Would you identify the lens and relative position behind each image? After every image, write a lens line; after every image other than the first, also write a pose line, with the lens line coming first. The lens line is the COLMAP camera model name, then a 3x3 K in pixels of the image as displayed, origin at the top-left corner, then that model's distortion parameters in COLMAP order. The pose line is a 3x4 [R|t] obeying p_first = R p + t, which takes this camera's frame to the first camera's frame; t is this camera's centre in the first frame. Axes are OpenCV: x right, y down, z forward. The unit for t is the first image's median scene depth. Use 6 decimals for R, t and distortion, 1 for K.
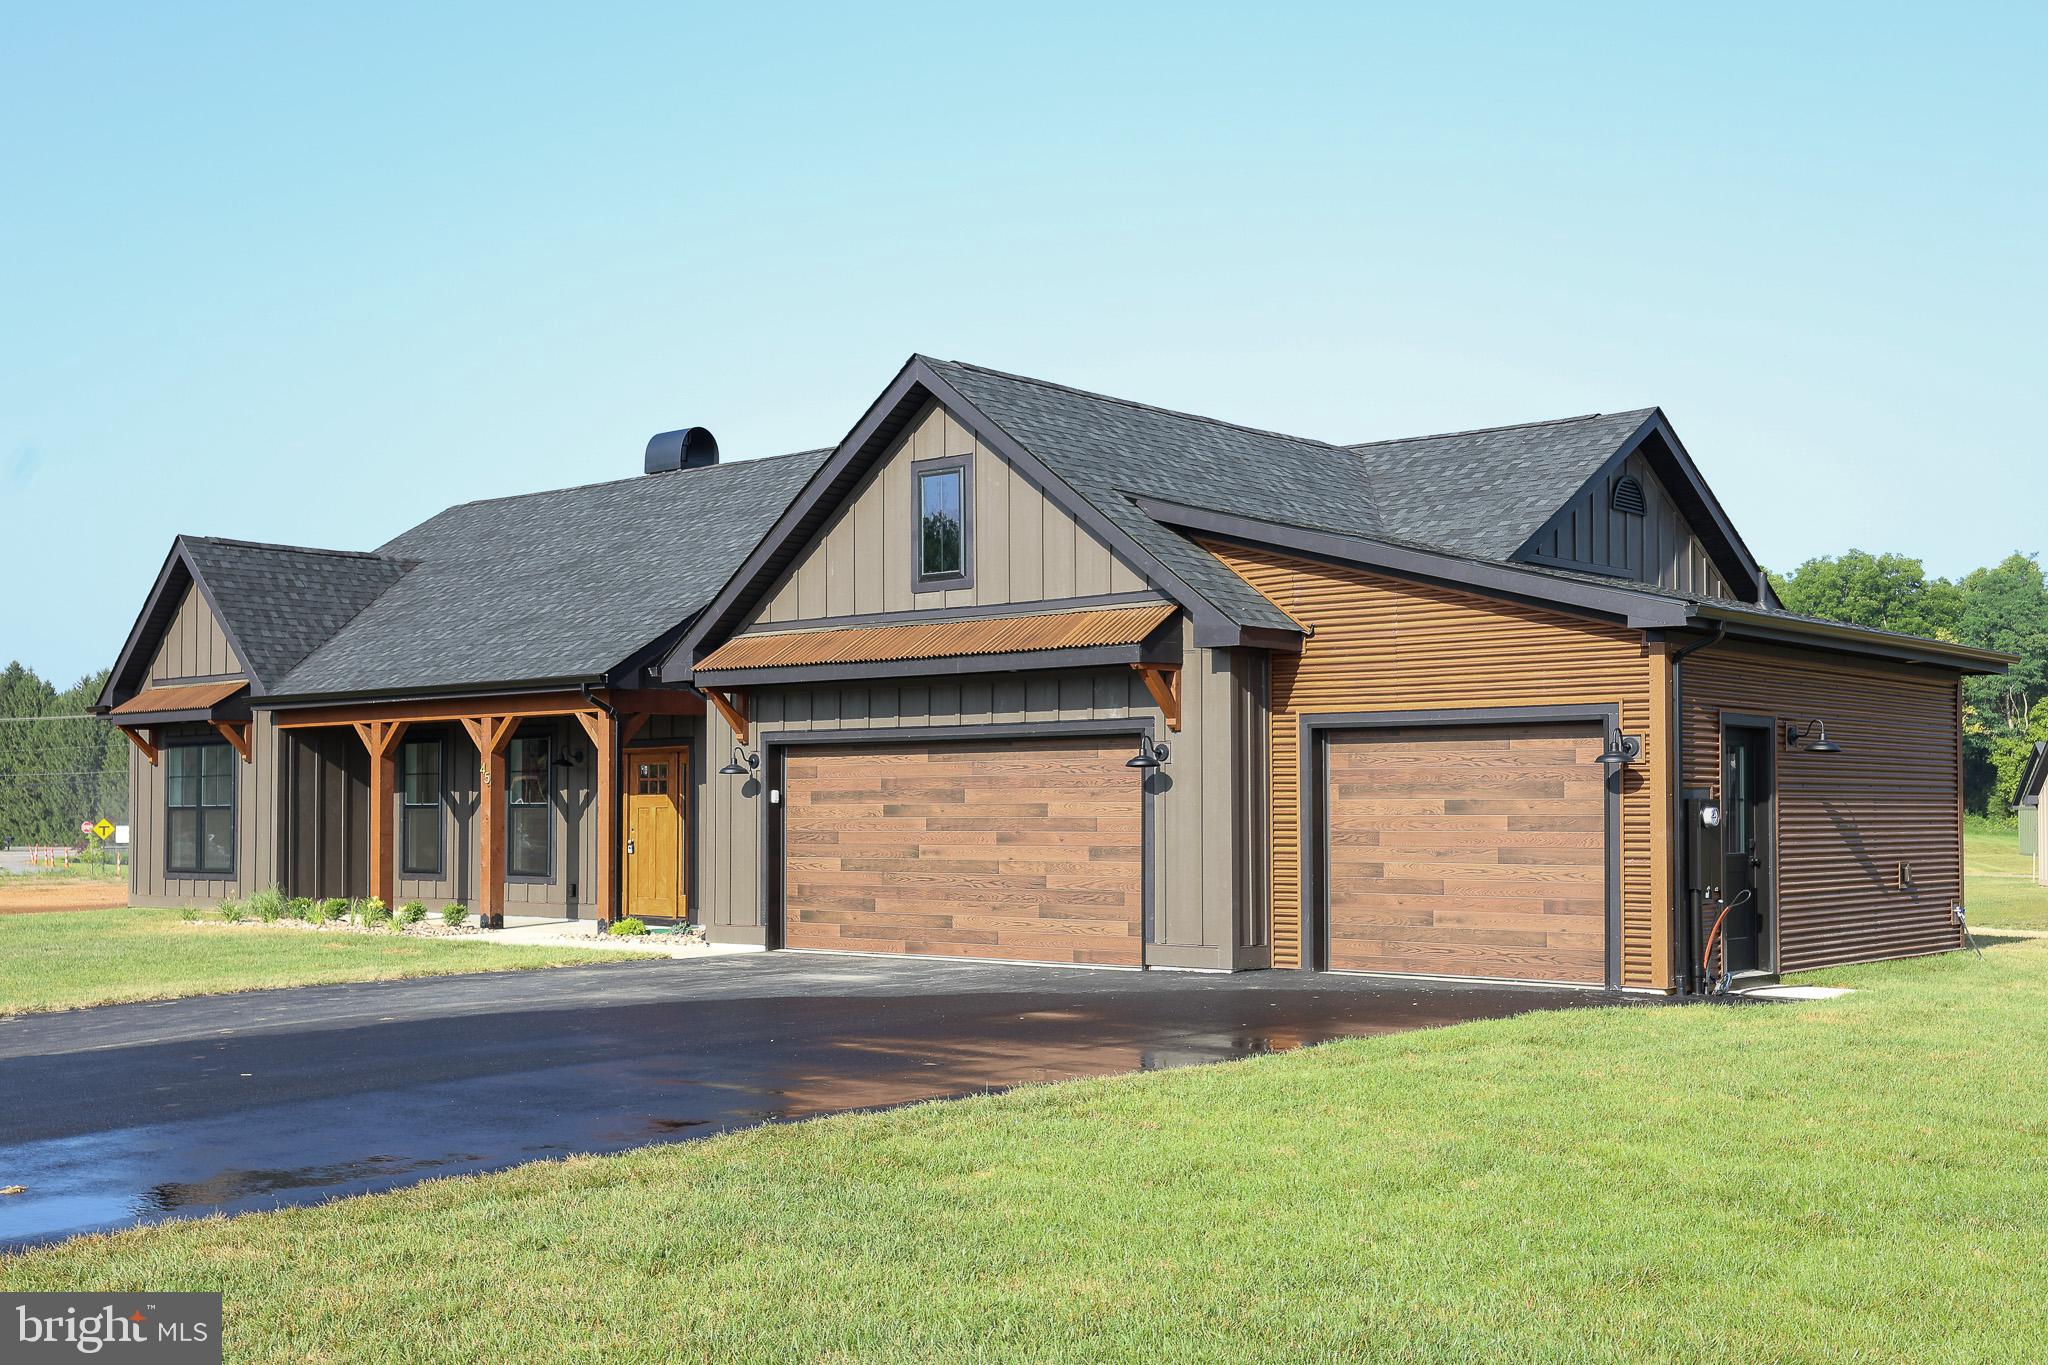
lens RADIAL K [[2271.4, 0, 1012.7], [0, 2271.4, 688.5], [0, 0, 1]] dist [-0.034818, 0.000000]
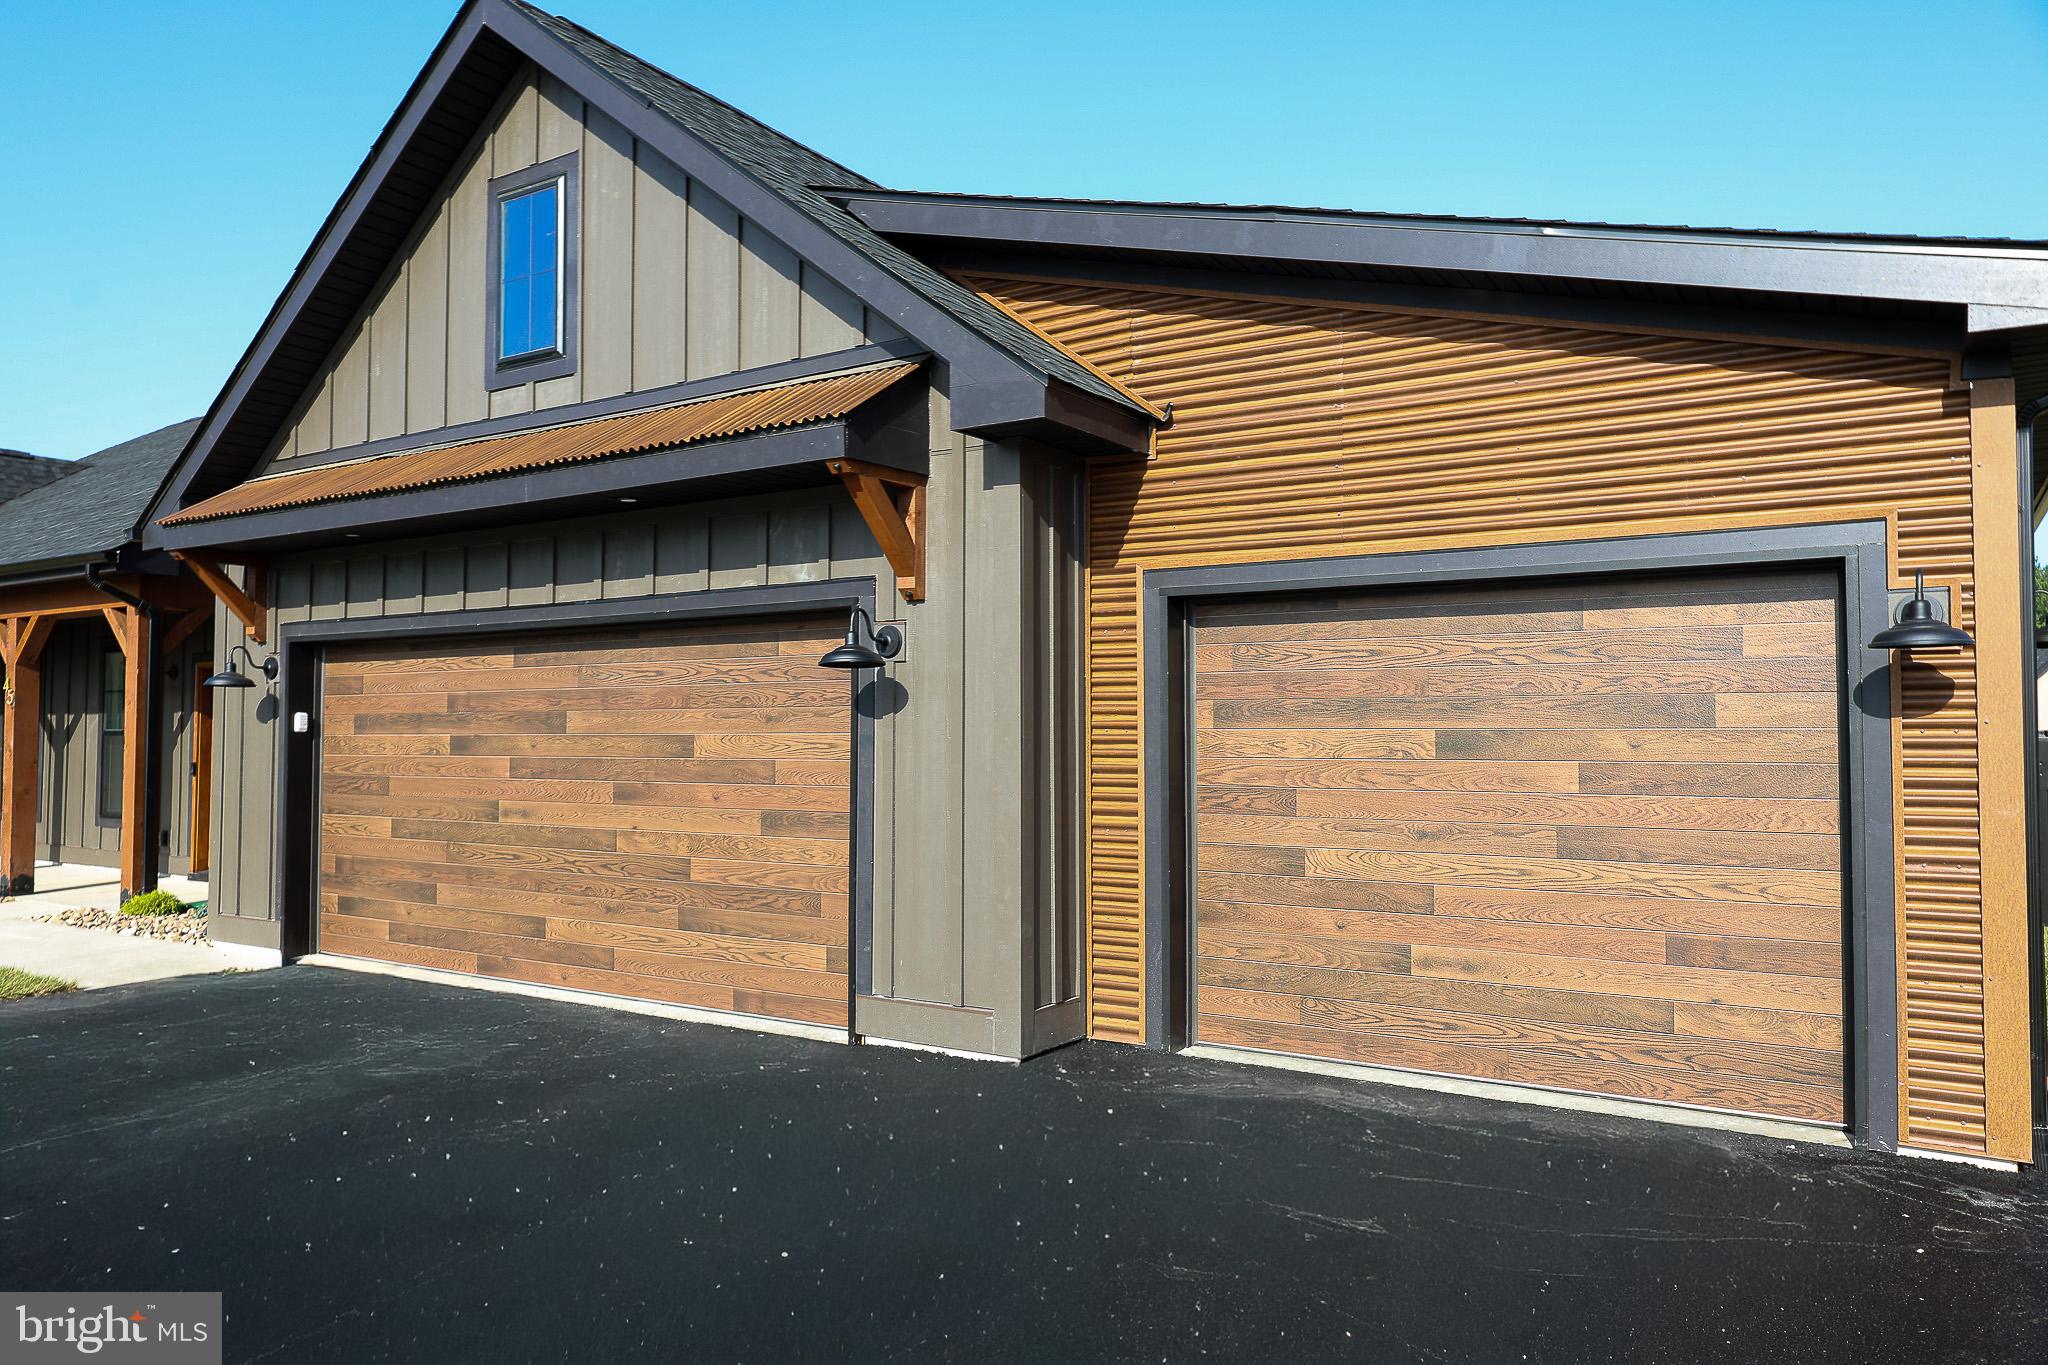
lens RADIAL K [[1407.9, 0, 1027.8], [0, 1407.9, 681.3], [0, 0, 1]] dist [-0.016241, 0.007176]
pose [[0.988253, 0.005774, 0.152718, 0.043622], [-0.008462, 0.999820, 0.016957, 0.029072], [-0.152592, -0.018050, 0.988124, 0.610134]]
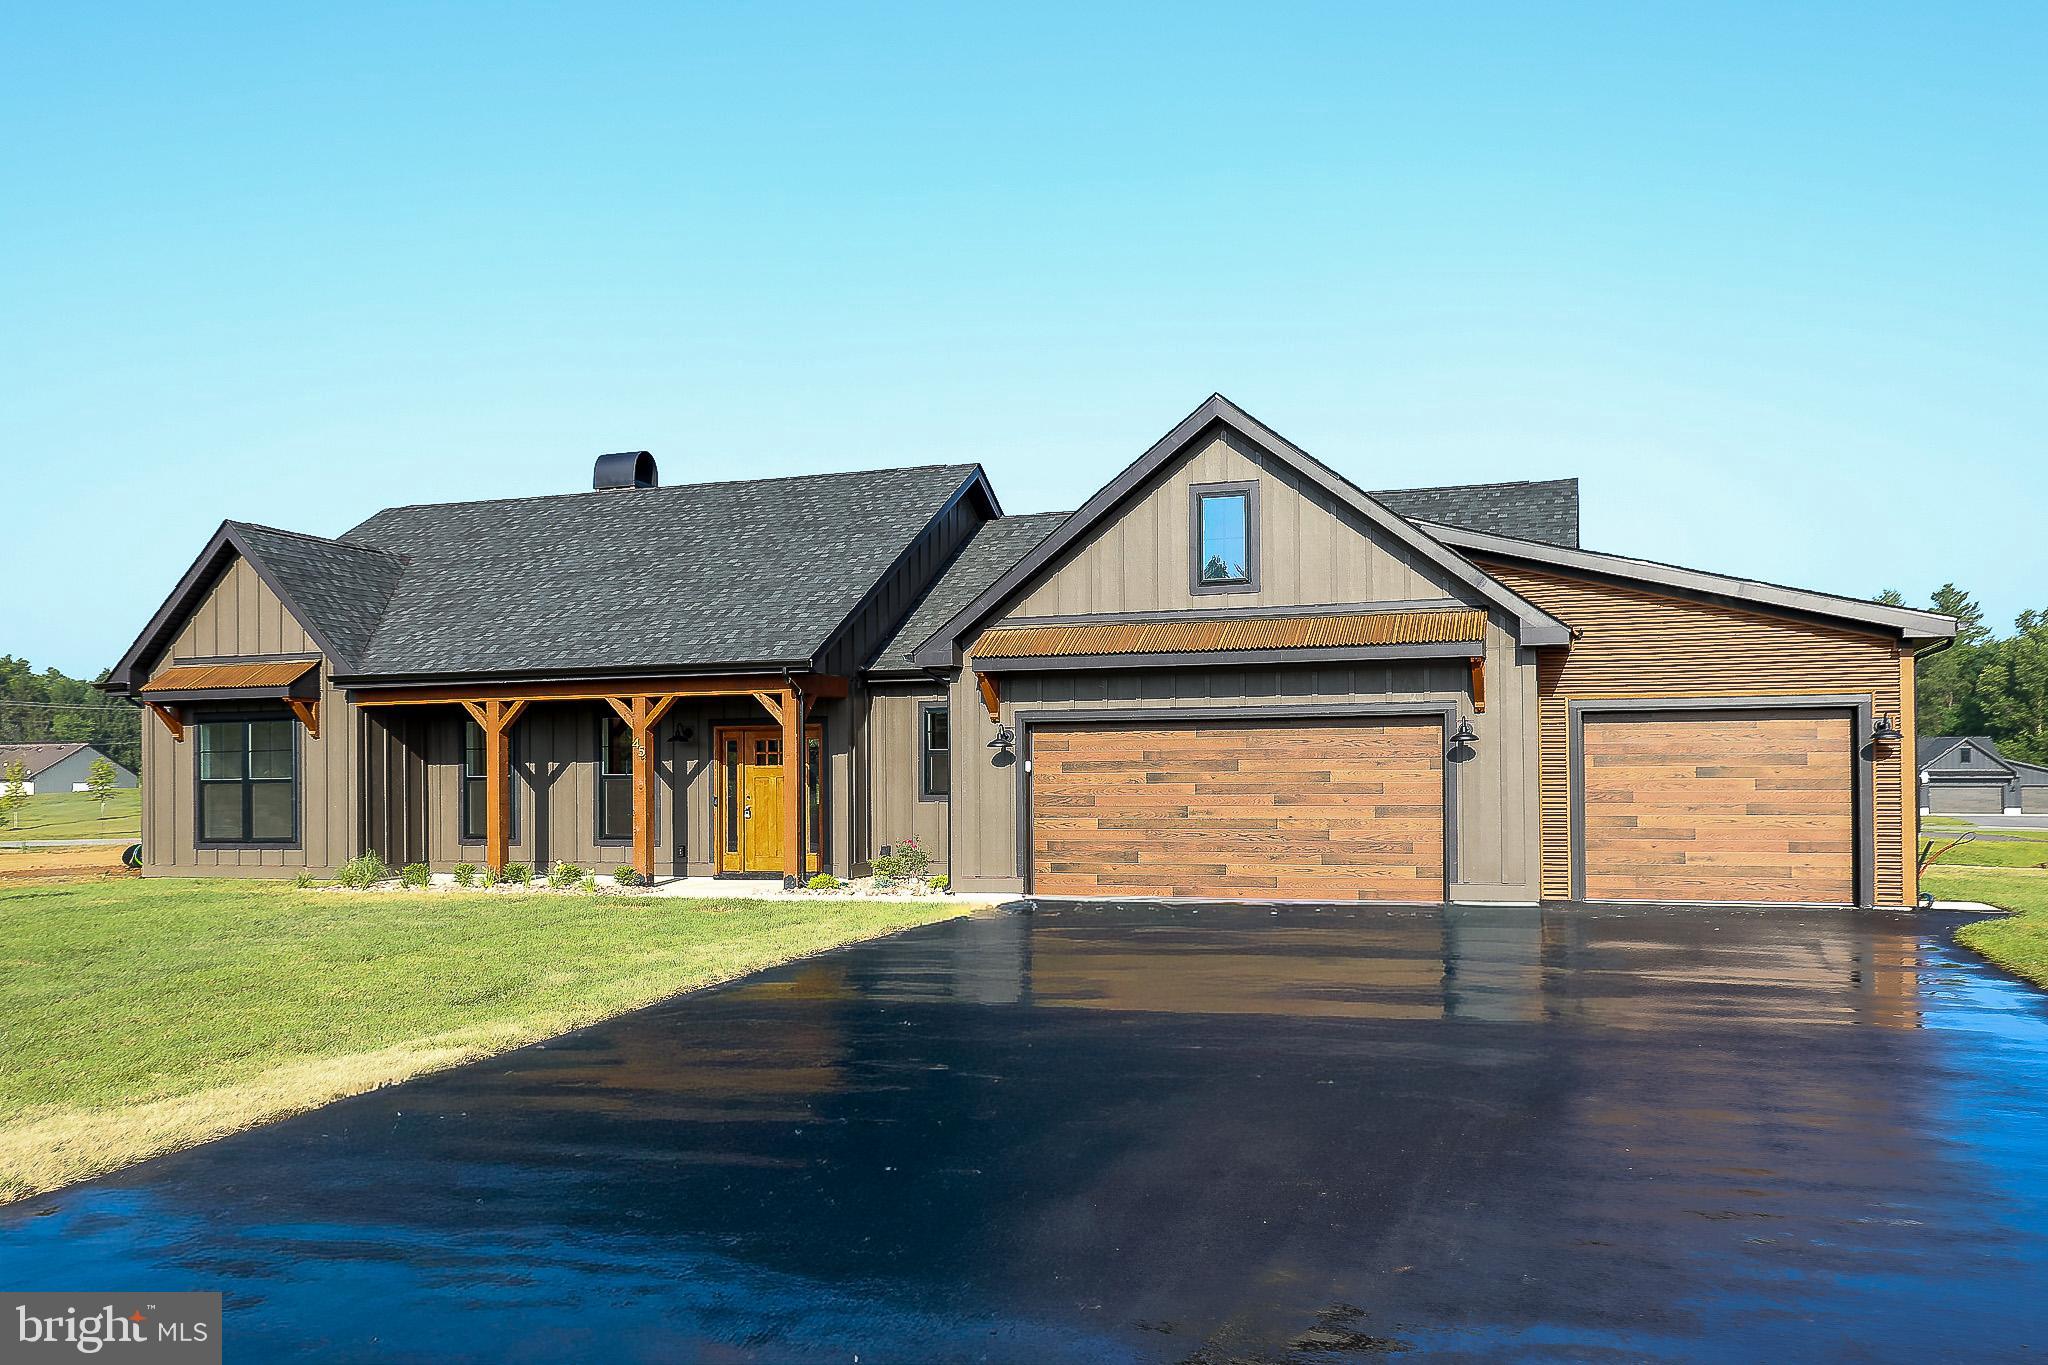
lens RADIAL K [[1637.6, 0, 989.5], [0, 1637.6, 774.4], [0, 0, 1]] dist [-0.007305, -0.007954]
pose [[0.931098, -0.004893, 0.364736, -0.461544], [-0.013658, 0.998741, 0.048265, 0.011964], [-0.364513, -0.049921, 0.929859, 0.241001]]
